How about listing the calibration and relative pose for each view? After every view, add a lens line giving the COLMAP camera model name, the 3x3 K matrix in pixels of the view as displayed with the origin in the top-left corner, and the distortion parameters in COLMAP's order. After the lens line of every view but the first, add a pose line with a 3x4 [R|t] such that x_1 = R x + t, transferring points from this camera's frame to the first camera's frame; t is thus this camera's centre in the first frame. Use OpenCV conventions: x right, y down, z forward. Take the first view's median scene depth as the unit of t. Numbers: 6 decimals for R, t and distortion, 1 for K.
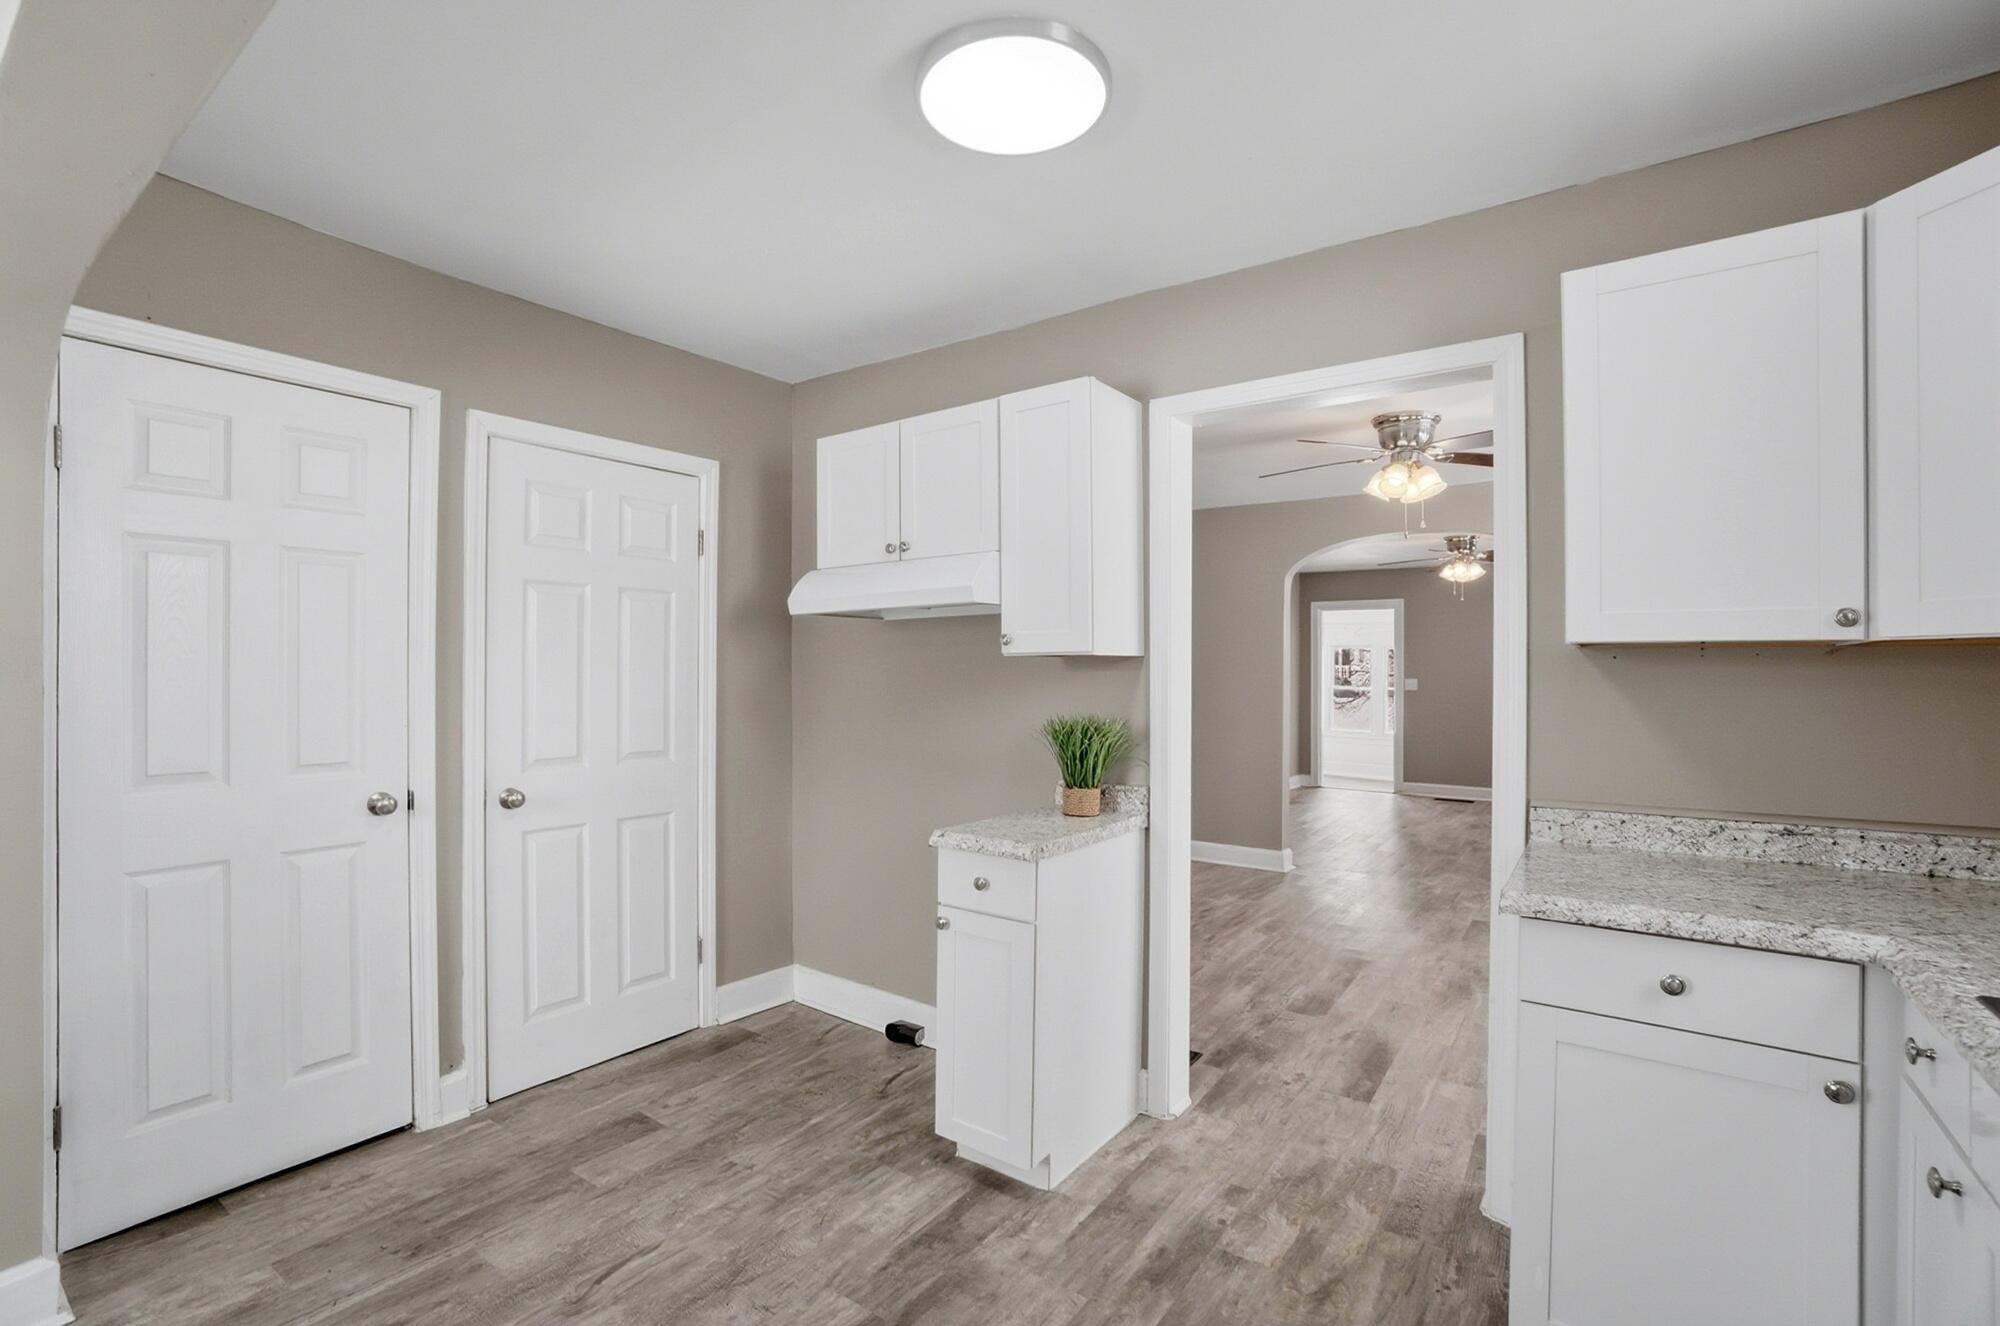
lens RADIAL K [[893.3, 0, 986.1], [0, 893.3, 668.6], [0, 0, 1]] dist [-0.059508, 0.022675]
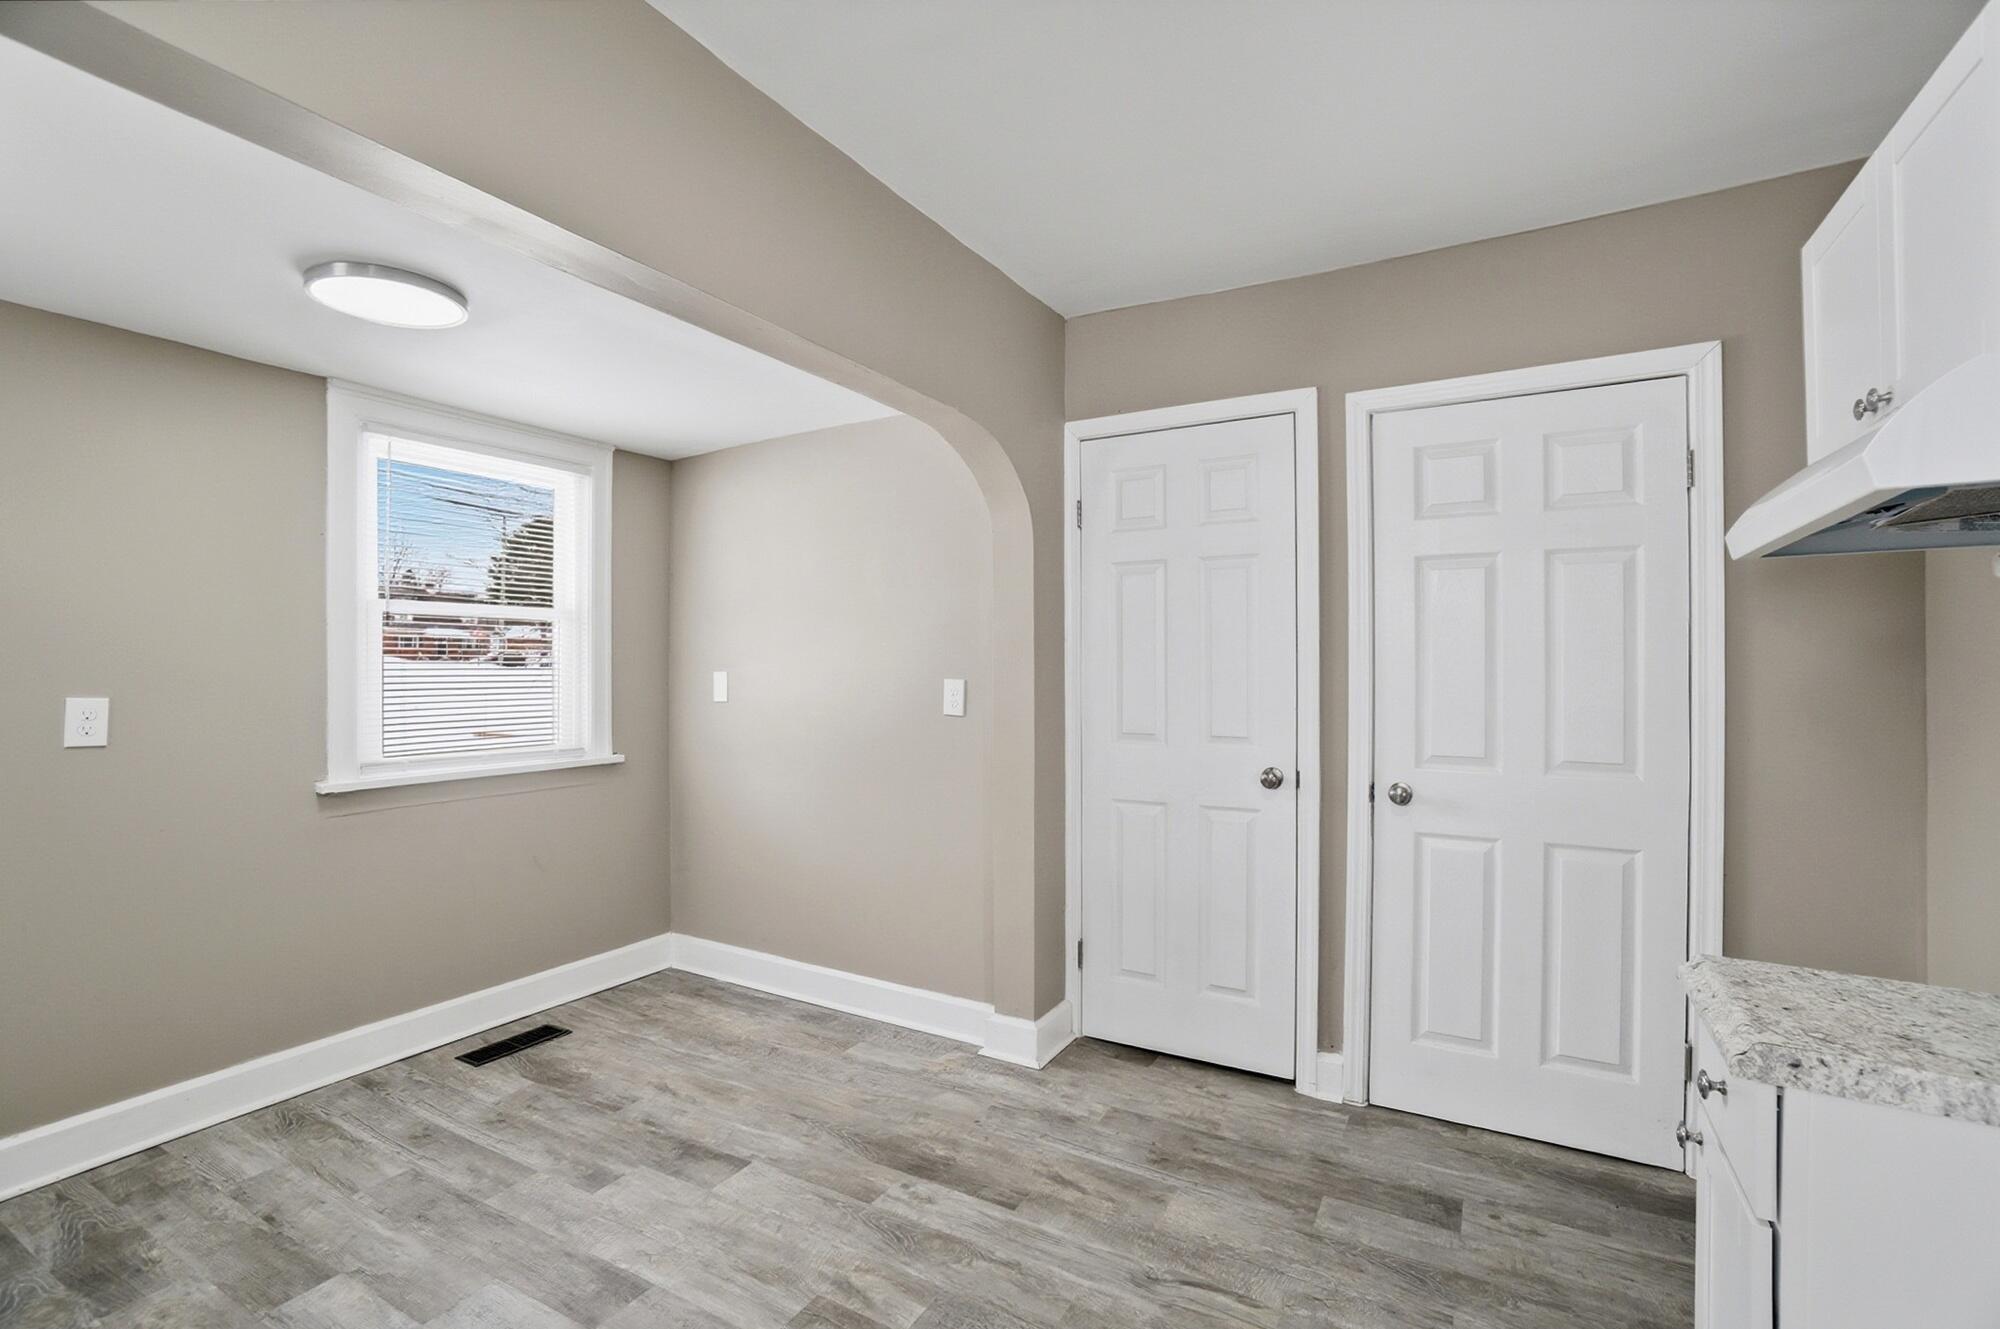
lens RADIAL K [[906.0, 0, 998.9], [0, 906.0, 659.3], [0, 0, 1]] dist [-0.026284, 0.009349]
pose [[0.112085, -0.005189, -0.993685, 0.402816], [0.008194, 0.999957, -0.004298, 0.006086], [0.993665, -0.007660, 0.112123, 0.515170]]
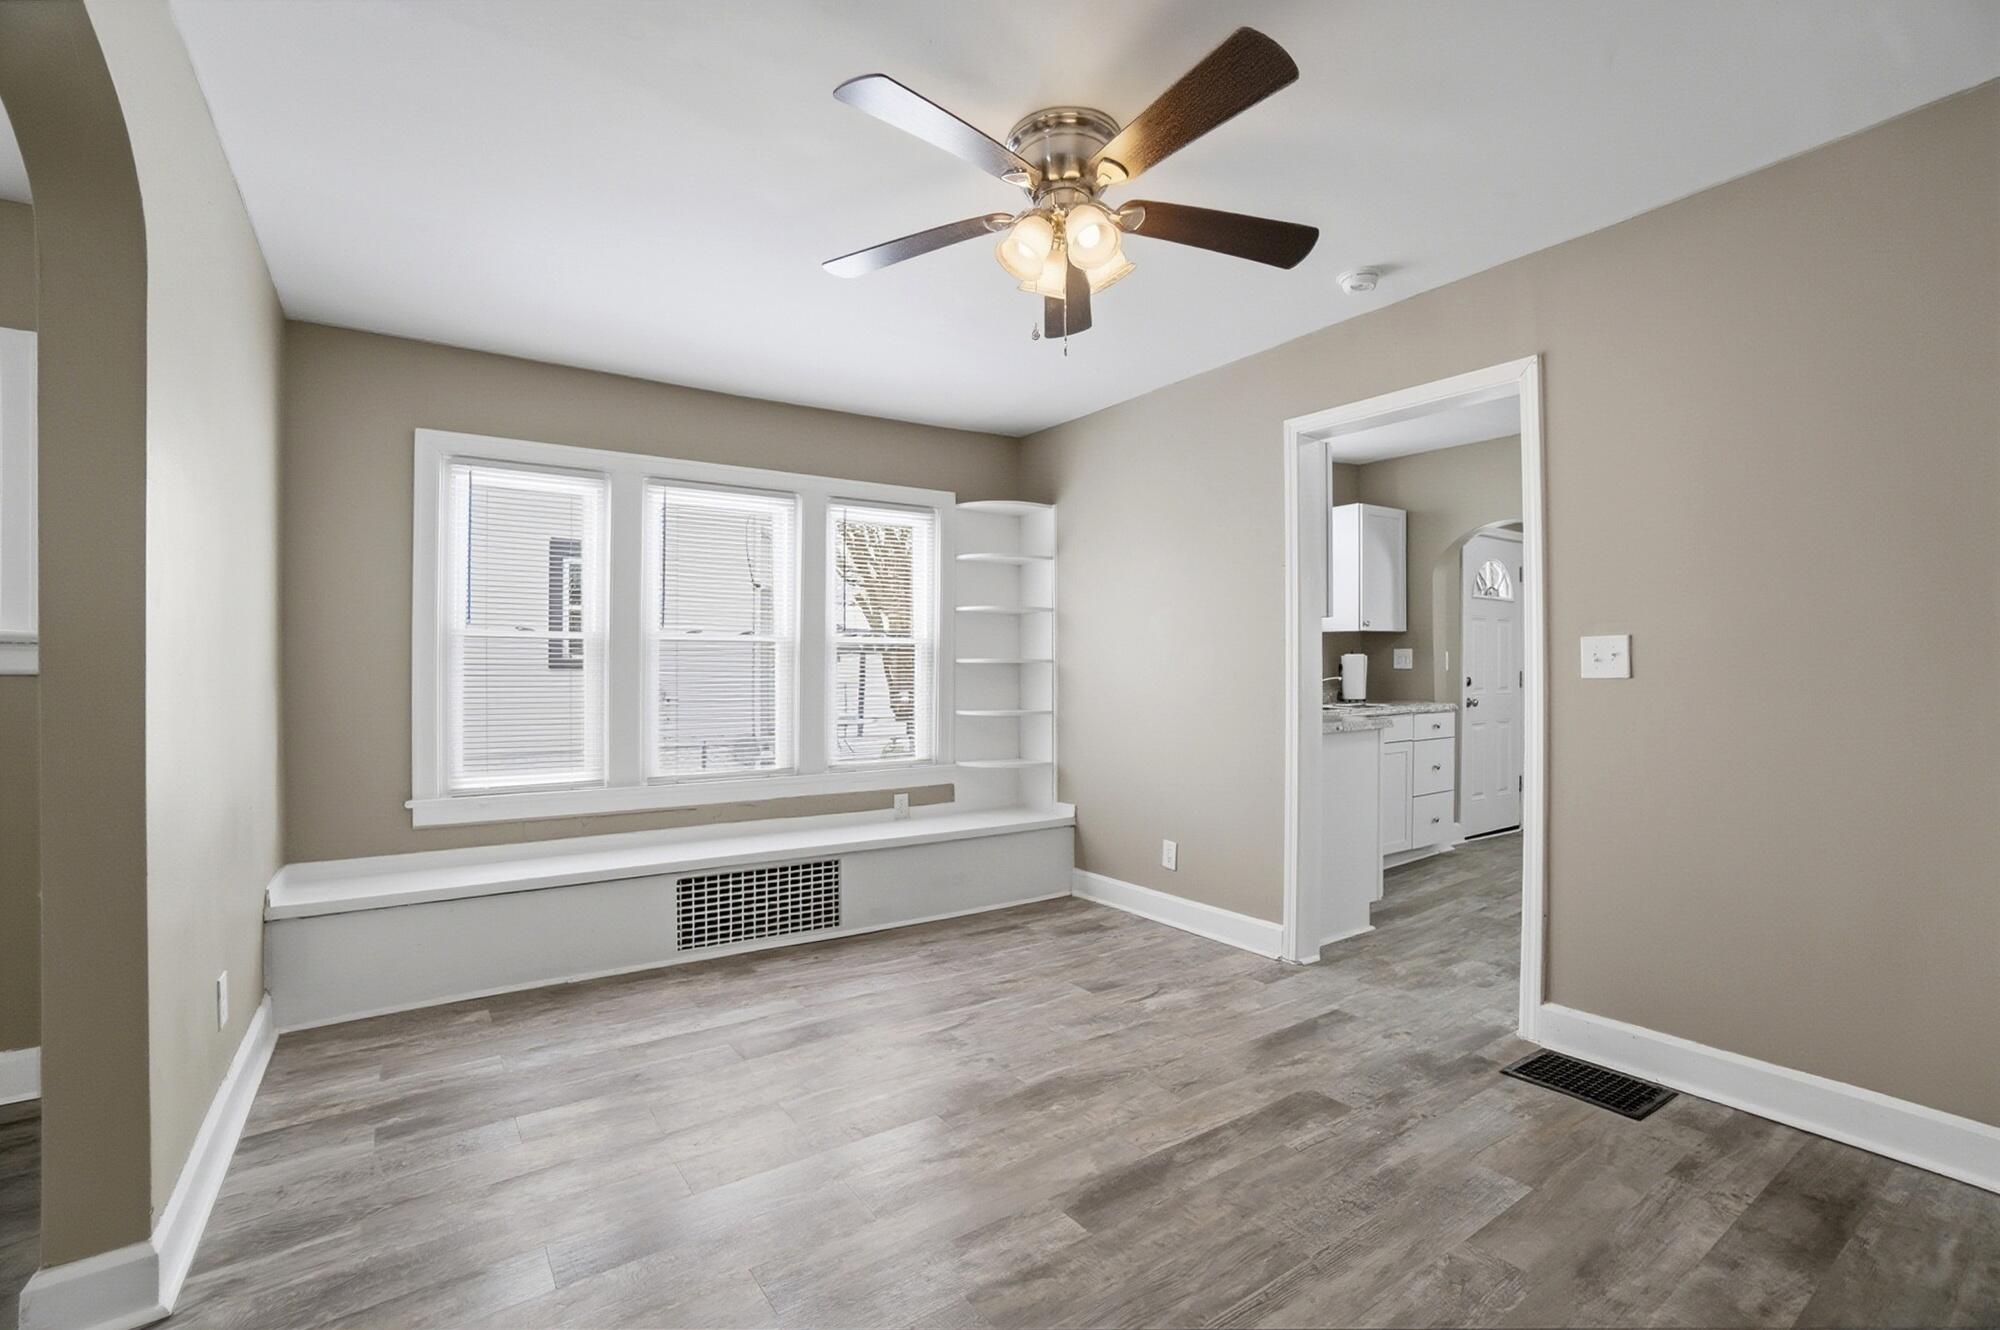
lens RADIAL K [[893.3, 0, 986.1], [0, 893.3, 670.6], [0, 0, 1]] dist [-0.059508, 0.022675]
pose [[-0.942999, -0.001997, 0.332789, 0.531300], [-0.002276, 0.999997, -0.000449, 0.074815], [-0.332788, -0.001181, -0.943001, 2.396036]]
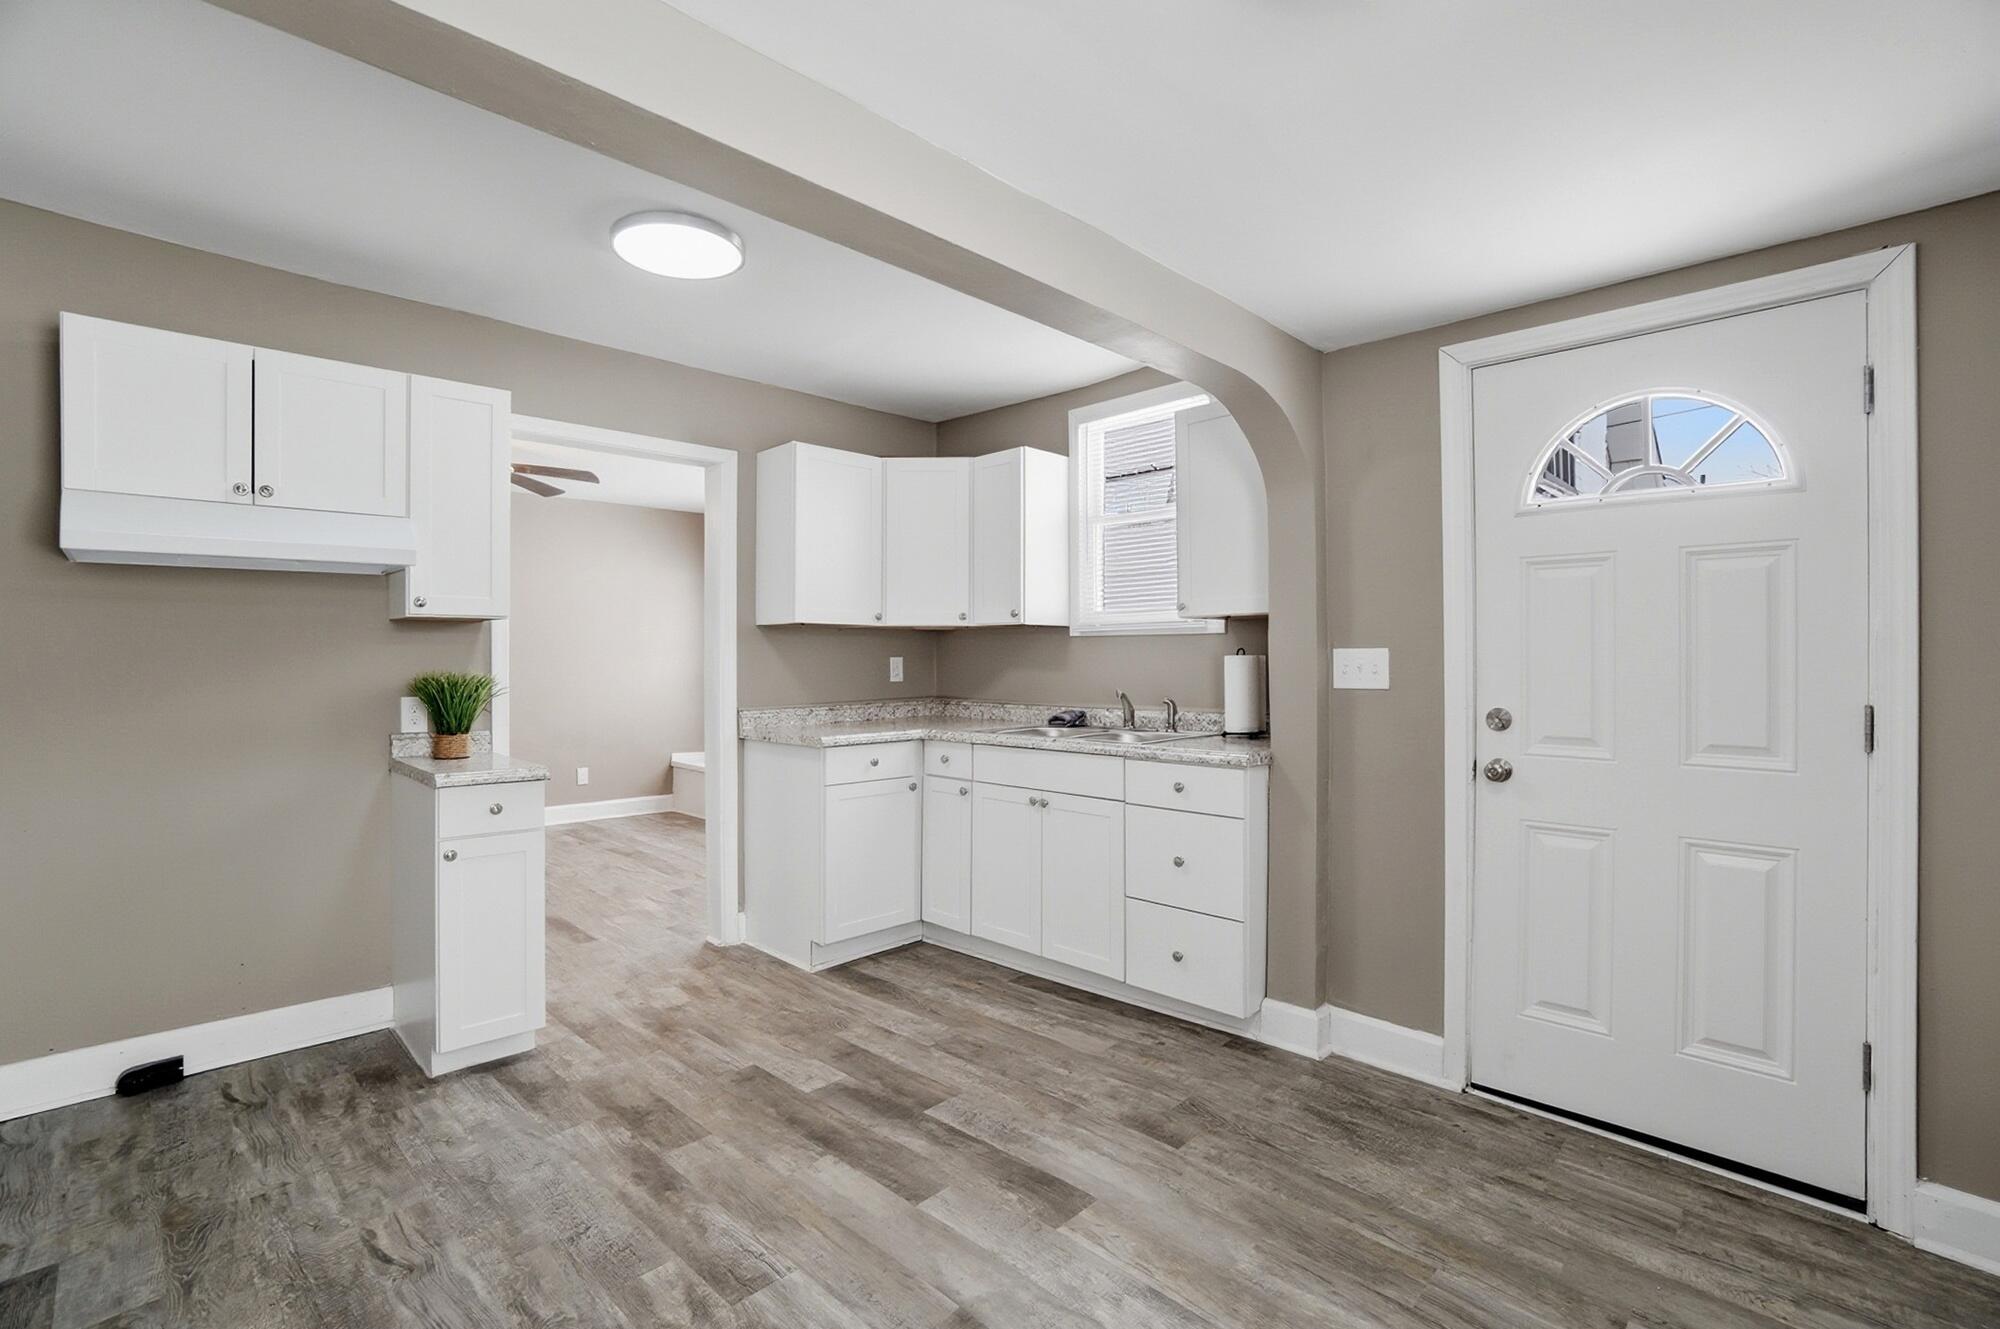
lens RADIAL K [[893.3, 0, 986.1], [0, 893.3, 670.1], [0, 0, 1]] dist [-0.059508, 0.022675]
pose [[0.160681, -0.015407, 0.986886, -0.949471], [-0.001989, 0.999871, 0.015934, 0.034067], [-0.987004, -0.004523, 0.160630, 0.155795]]
